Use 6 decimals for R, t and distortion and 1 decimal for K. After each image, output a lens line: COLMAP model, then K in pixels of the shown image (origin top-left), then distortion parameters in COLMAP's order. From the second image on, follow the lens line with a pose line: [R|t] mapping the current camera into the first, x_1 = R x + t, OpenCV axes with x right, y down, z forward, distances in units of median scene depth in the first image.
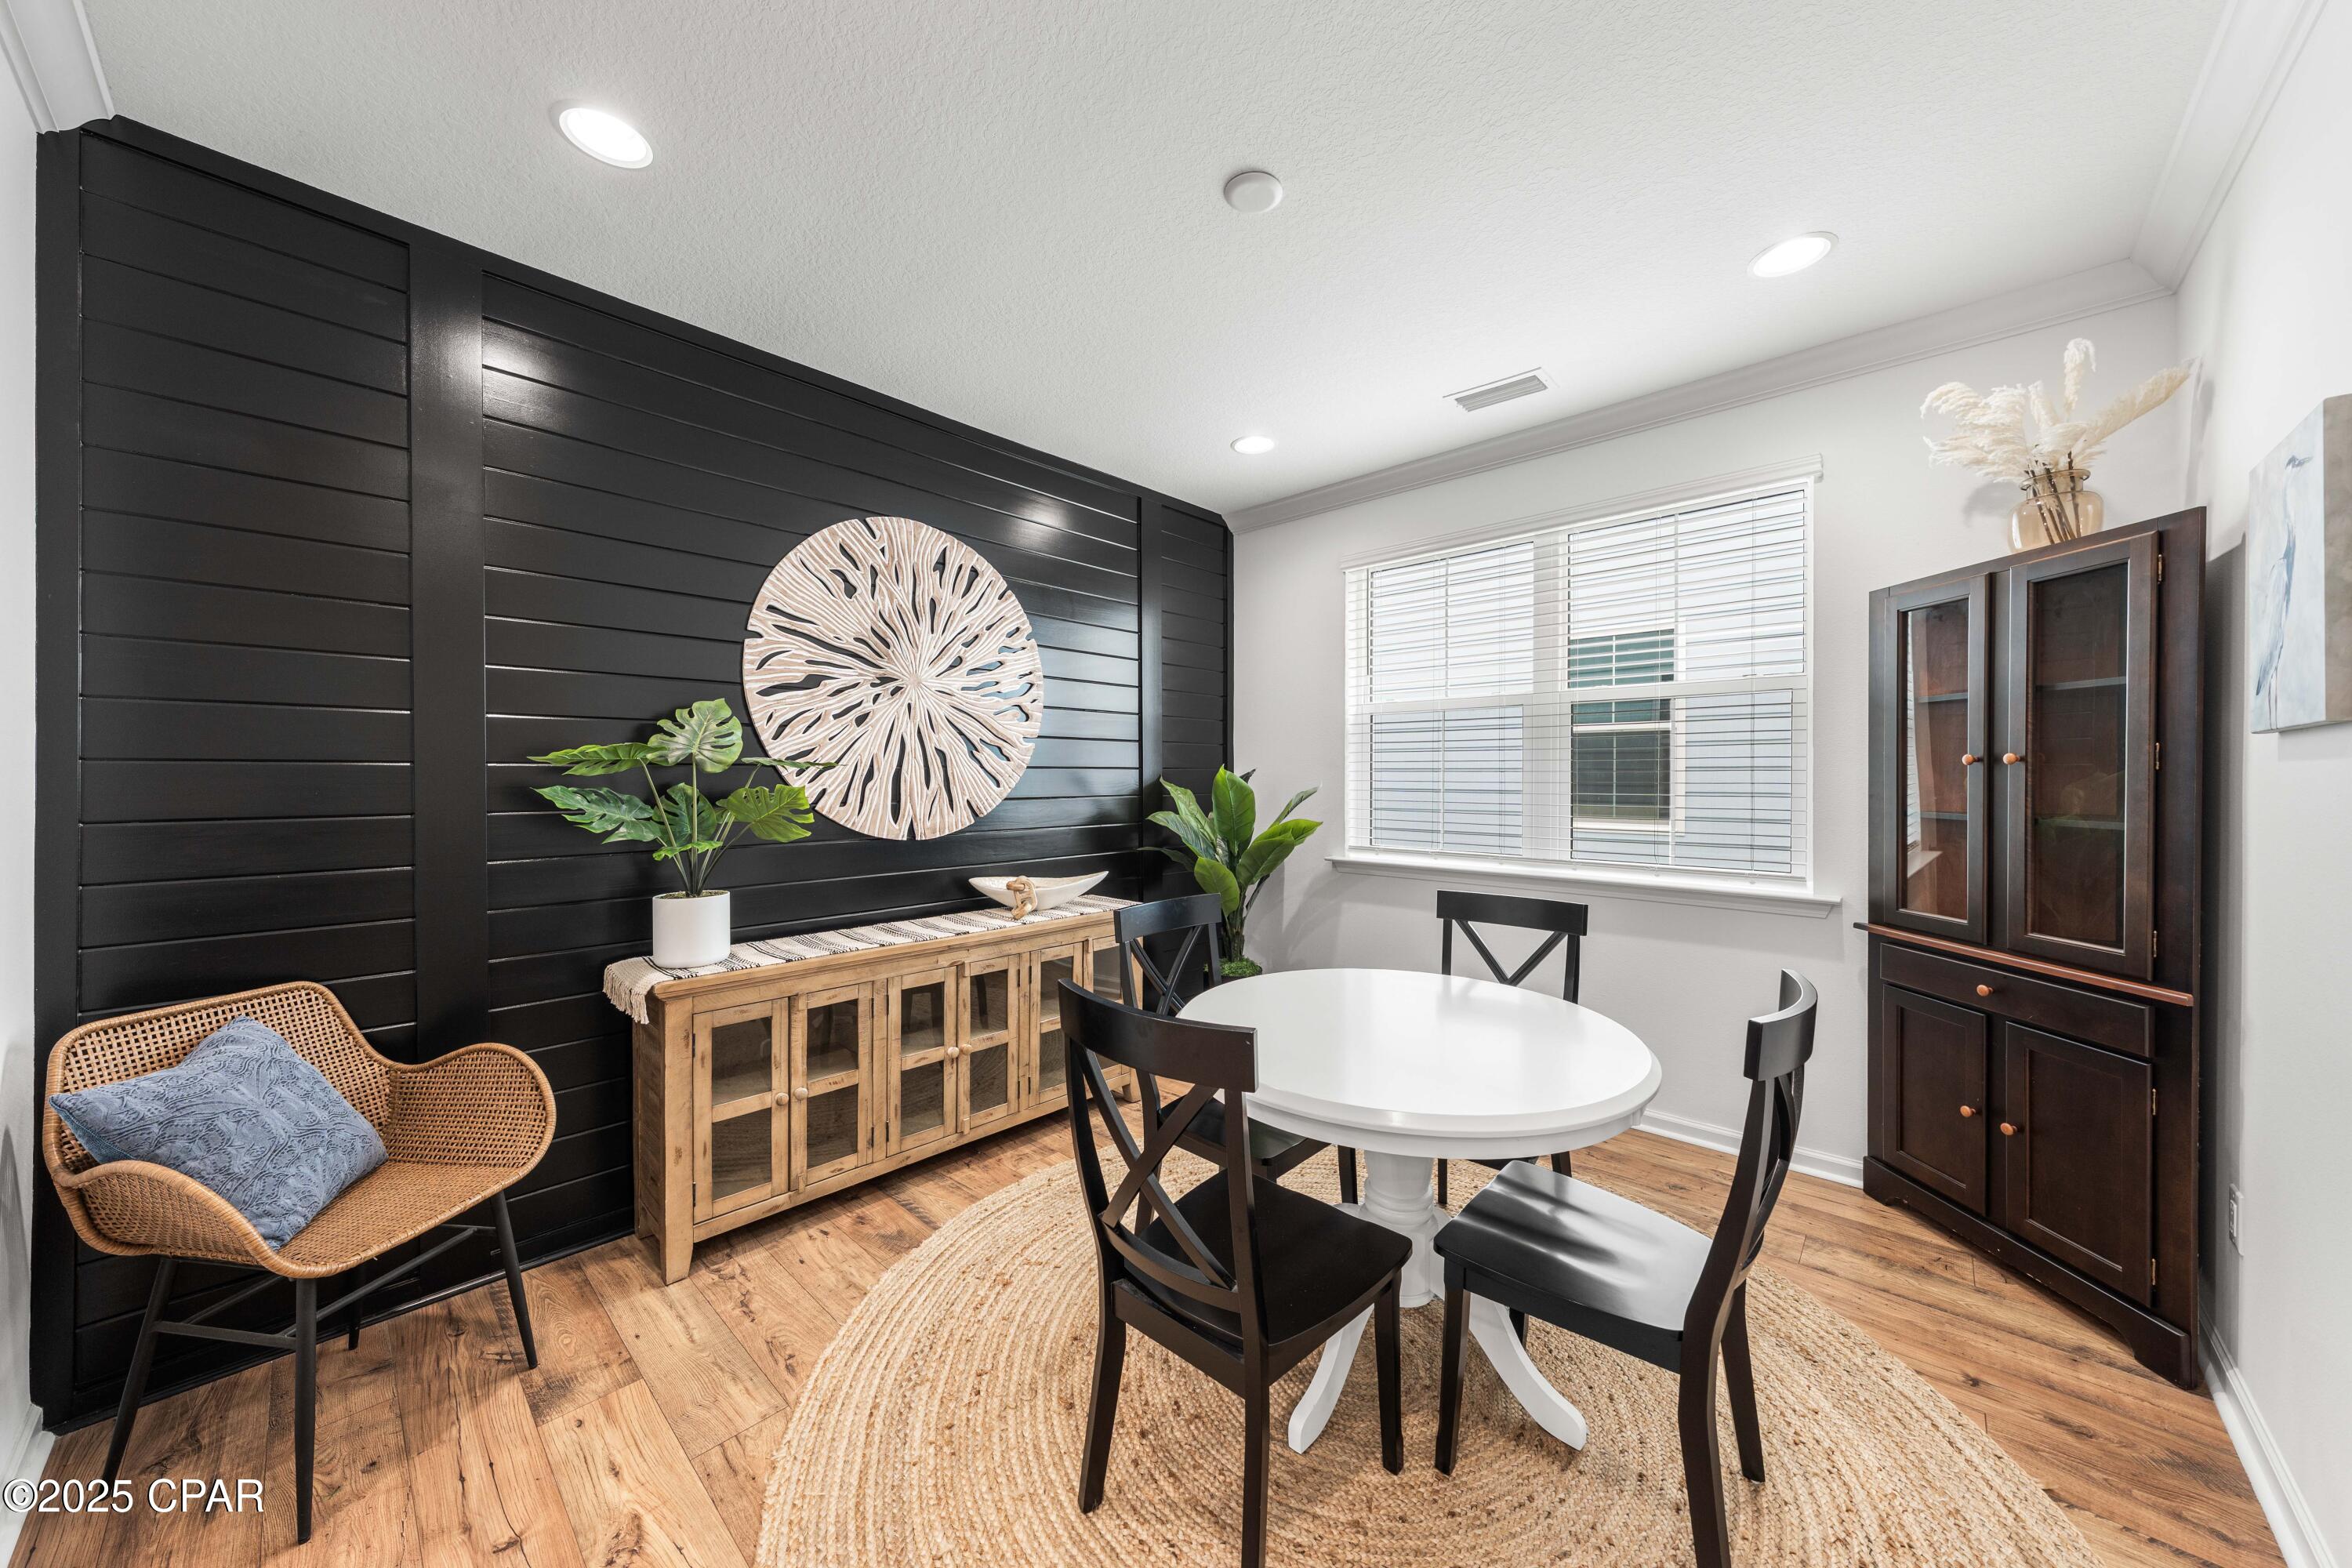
lens RADIAL K [[803.3, 0, 1176.0], [0, 803.3, 784.0], [0, 0, 1]] dist [-0.000152, -0.000006]
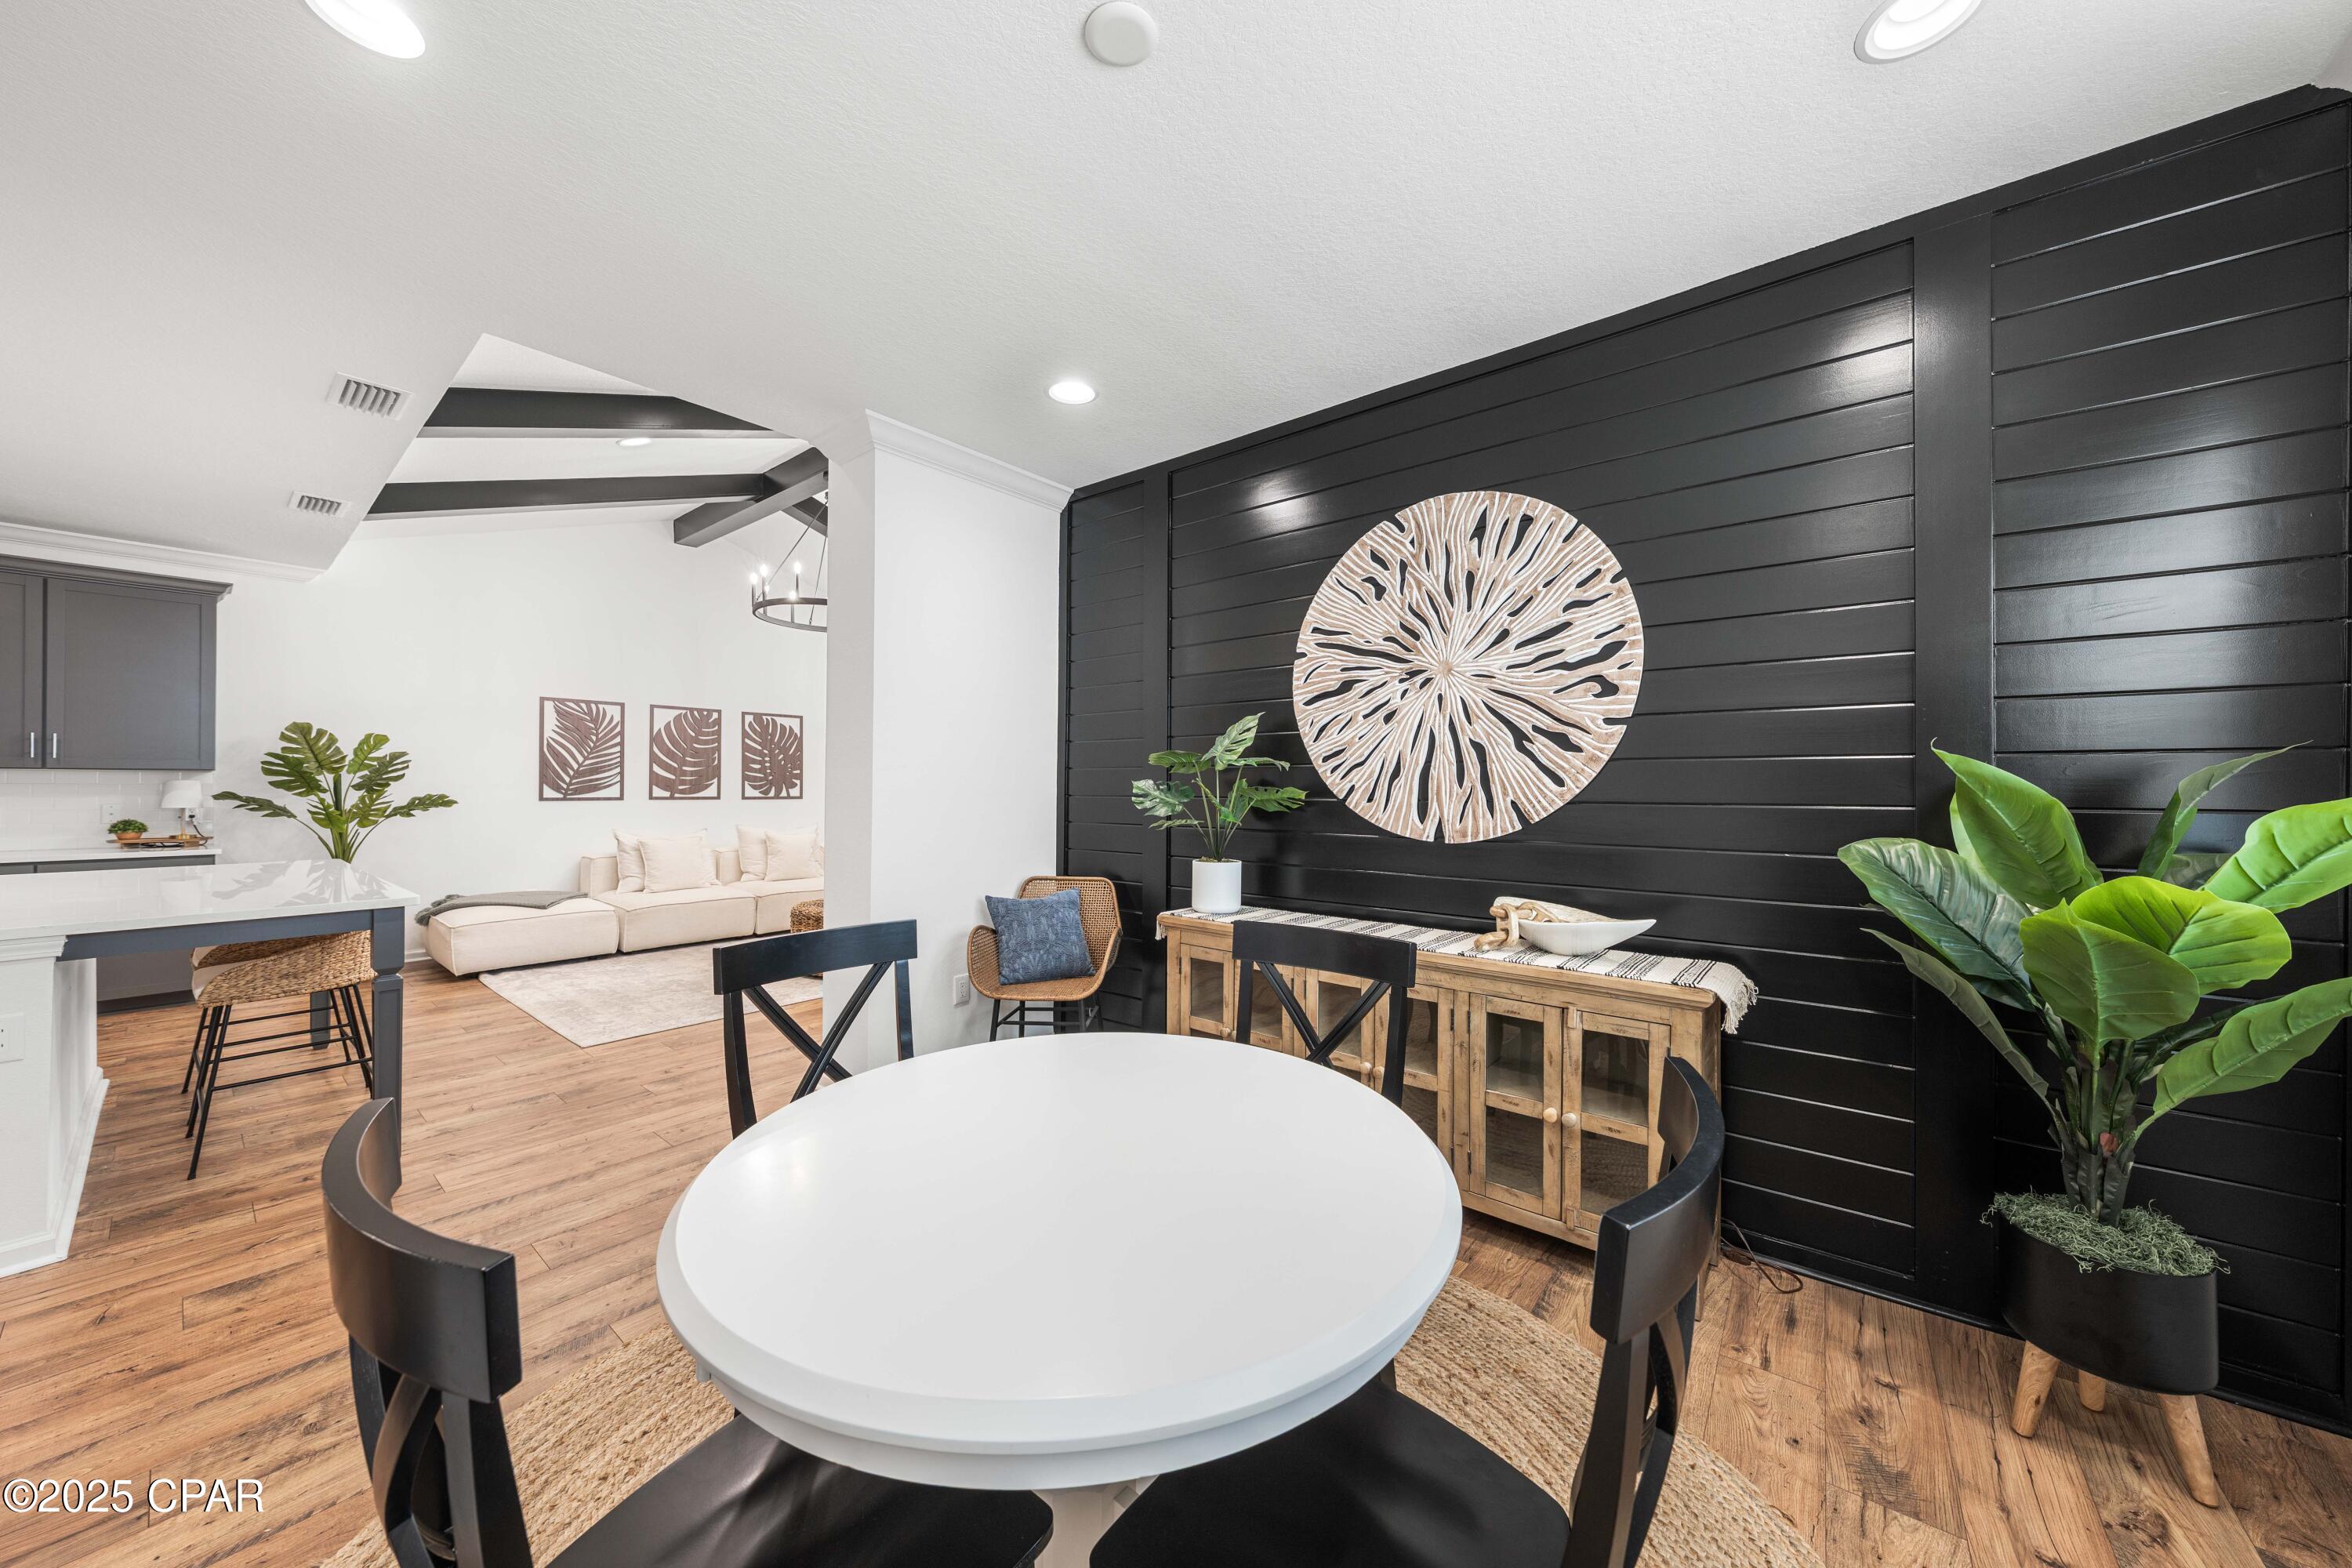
lens RADIAL K [[819.9, 0, 1181.8], [0, 819.9, 776.3], [0, 0, 1]] dist [-0.000557, -0.000149]
pose [[0.070118, -0.010703, -0.997481, 0.591856], [-0.014173, 0.999831, -0.011725, 0.009457], [0.997438, 0.014960, 0.069954, 0.645458]]
